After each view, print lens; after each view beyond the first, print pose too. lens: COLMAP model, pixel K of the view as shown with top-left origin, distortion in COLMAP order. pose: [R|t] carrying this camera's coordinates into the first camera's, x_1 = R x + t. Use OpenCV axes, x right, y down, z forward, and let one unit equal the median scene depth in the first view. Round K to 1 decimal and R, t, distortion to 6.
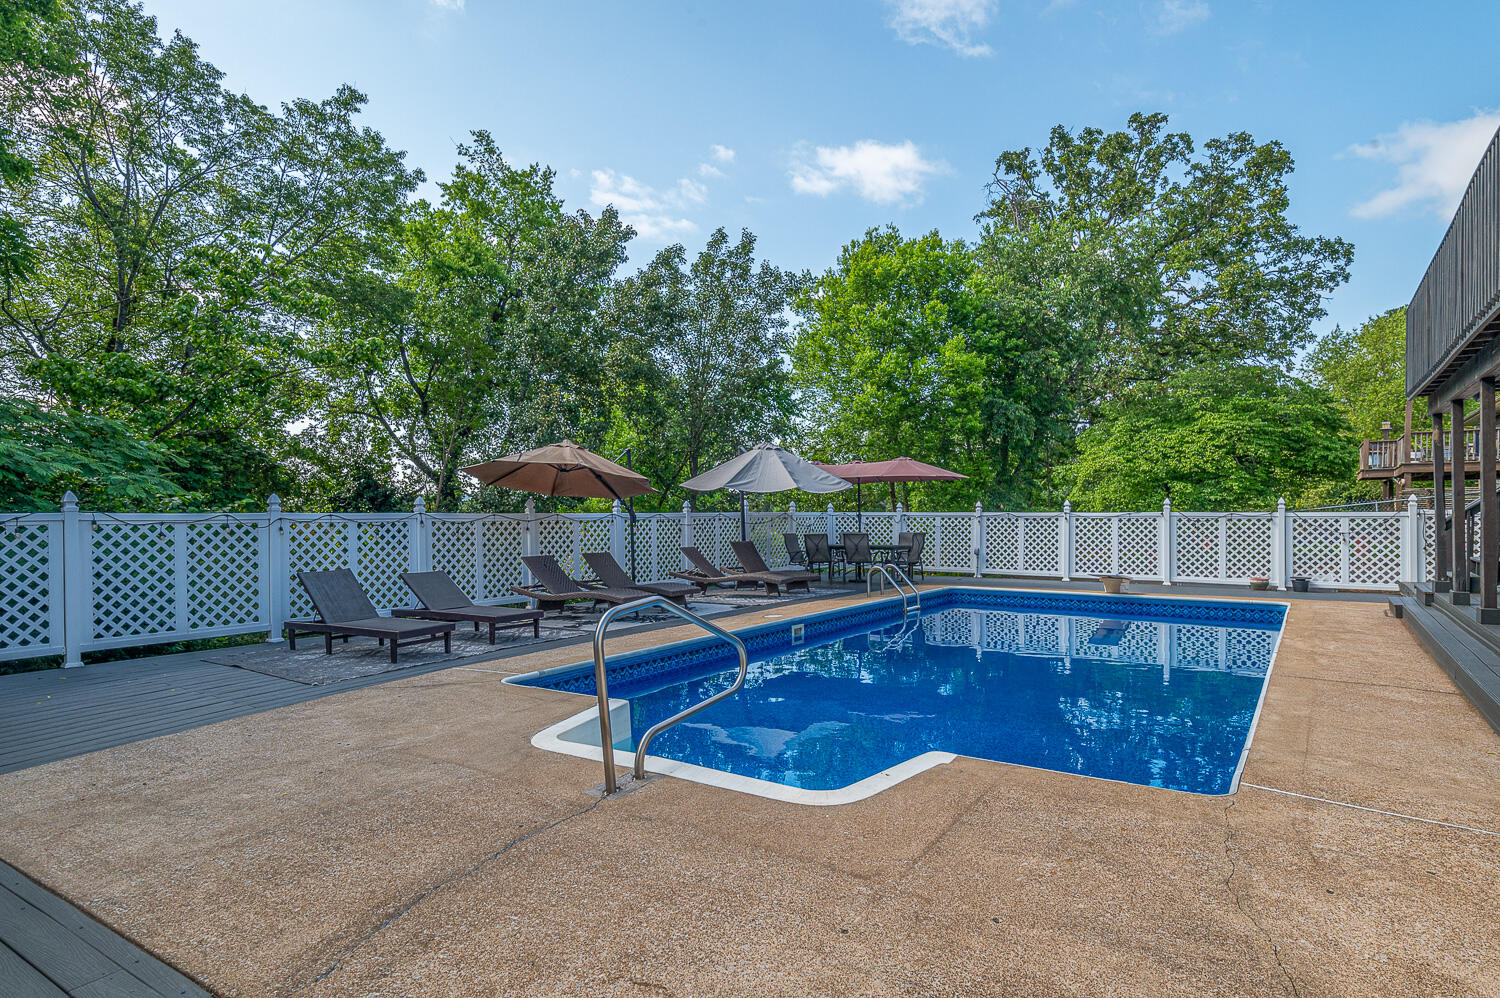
lens RADIAL K [[821.2, 0, 749.5], [0, 821.2, 515.1], [0, 0, 1]] dist [0.036617, -0.001459]
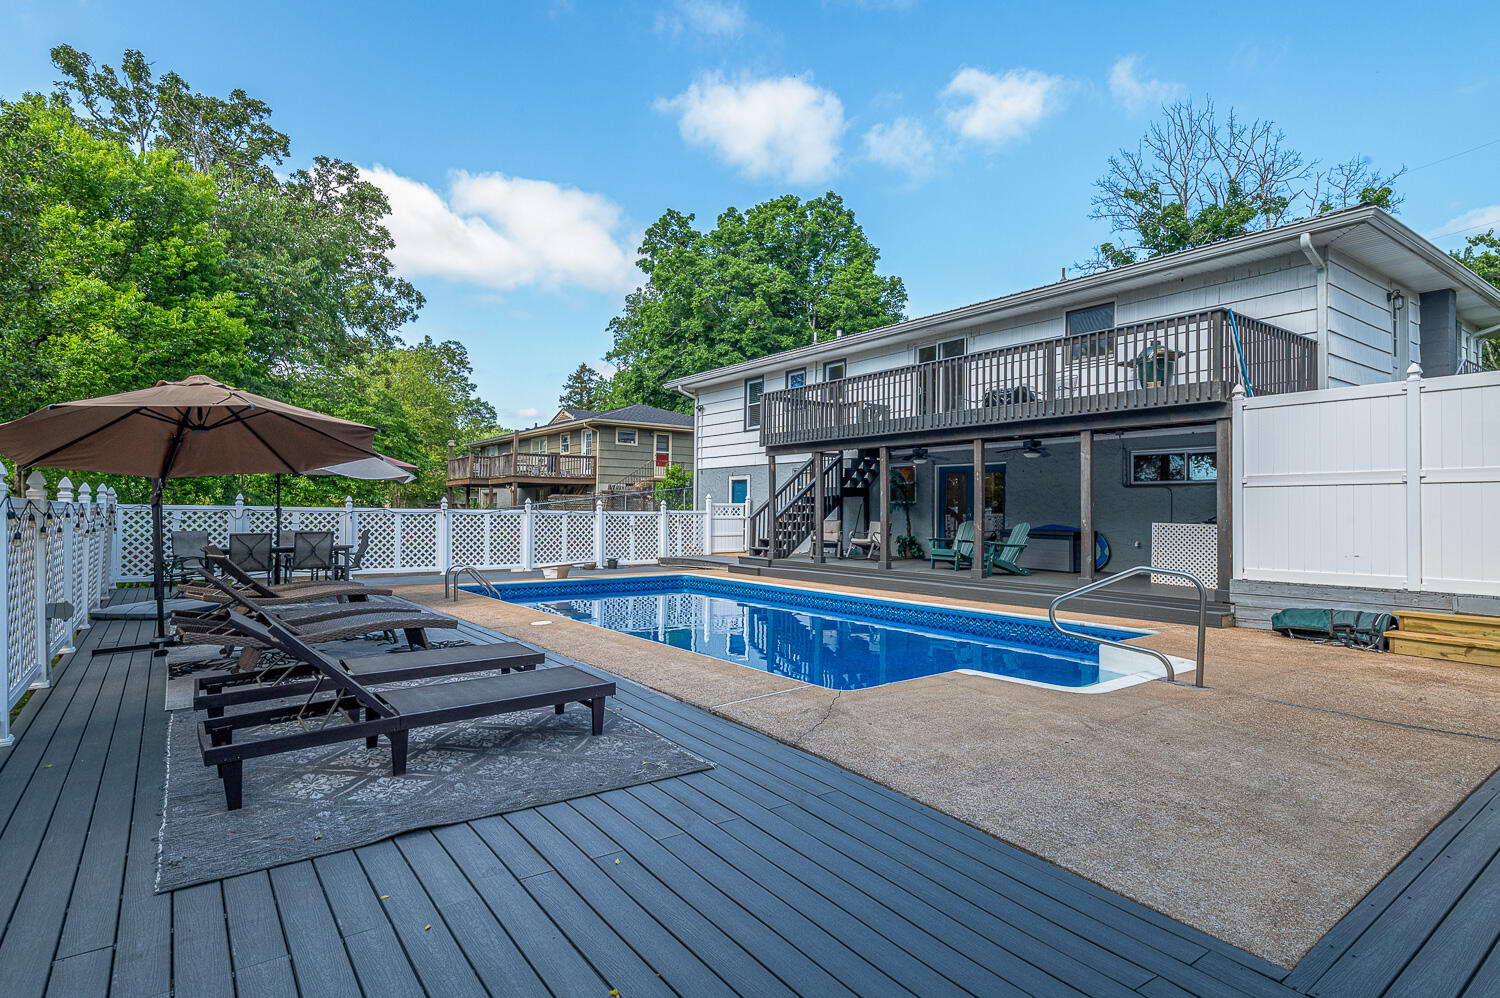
lens RADIAL K [[792.4, 0, 747.7], [0, 792.4, 494.3], [0, 0, 1]] dist [0.036974, -0.000760]
pose [[0.342008, 0.028495, 0.939265, -0.440242], [-0.011913, 0.999591, -0.025987, -0.000310], [-0.939622, -0.002301, 0.342207, 0.291204]]
